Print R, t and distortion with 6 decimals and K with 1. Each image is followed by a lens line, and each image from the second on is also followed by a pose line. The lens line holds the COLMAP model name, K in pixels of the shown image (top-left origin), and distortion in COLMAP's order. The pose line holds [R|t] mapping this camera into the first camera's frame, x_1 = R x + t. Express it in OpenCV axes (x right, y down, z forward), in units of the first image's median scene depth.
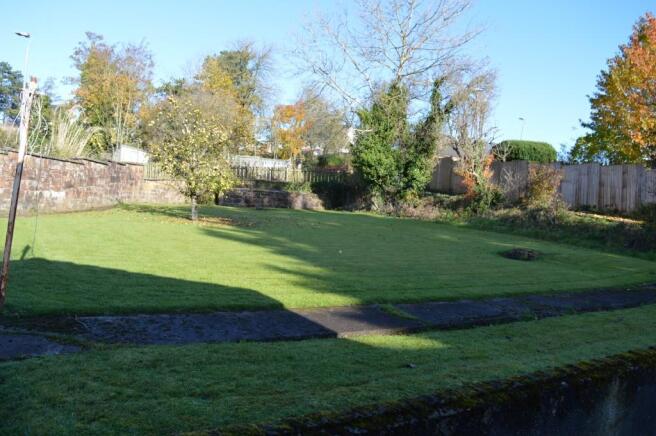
lens RADIAL K [[523.4, 0, 328.0], [0, 523.4, 218.0], [0, 0, 1]] dist [-0.088473, 0.009332]
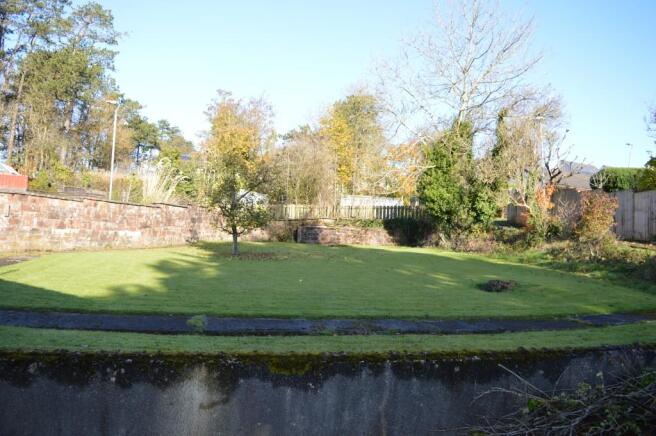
lens RADIAL K [[527.0, 0, 328.0], [0, 527.0, 218.0], [0, 0, 1]] dist [-0.093652, 0.002490]
pose [[0.958915, -0.026404, -0.282462, 0.170617], [0.005220, 0.997133, -0.075490, 0.007503], [0.283645, 0.070914, 0.956304, -0.020732]]
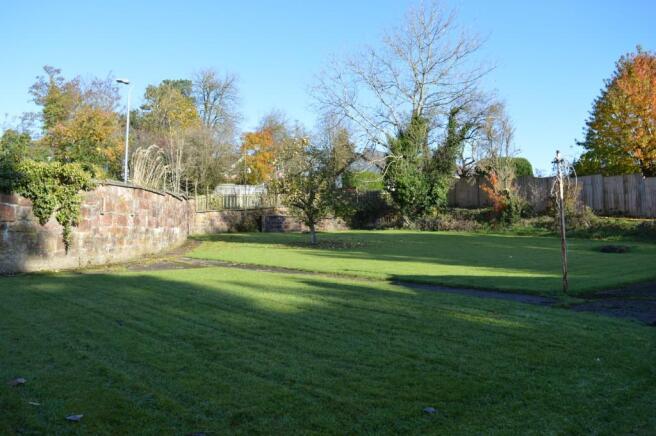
lens RADIAL K [[523.4, 0, 328.0], [0, 523.4, 218.0], [0, 0, 1]] dist [-0.088473, 0.009332]
pose [[0.983978, -0.066327, 0.165490, -0.272395], [0.072428, 0.996889, -0.031102, -0.010814], [-0.162913, 0.042589, 0.985721, -0.084219]]
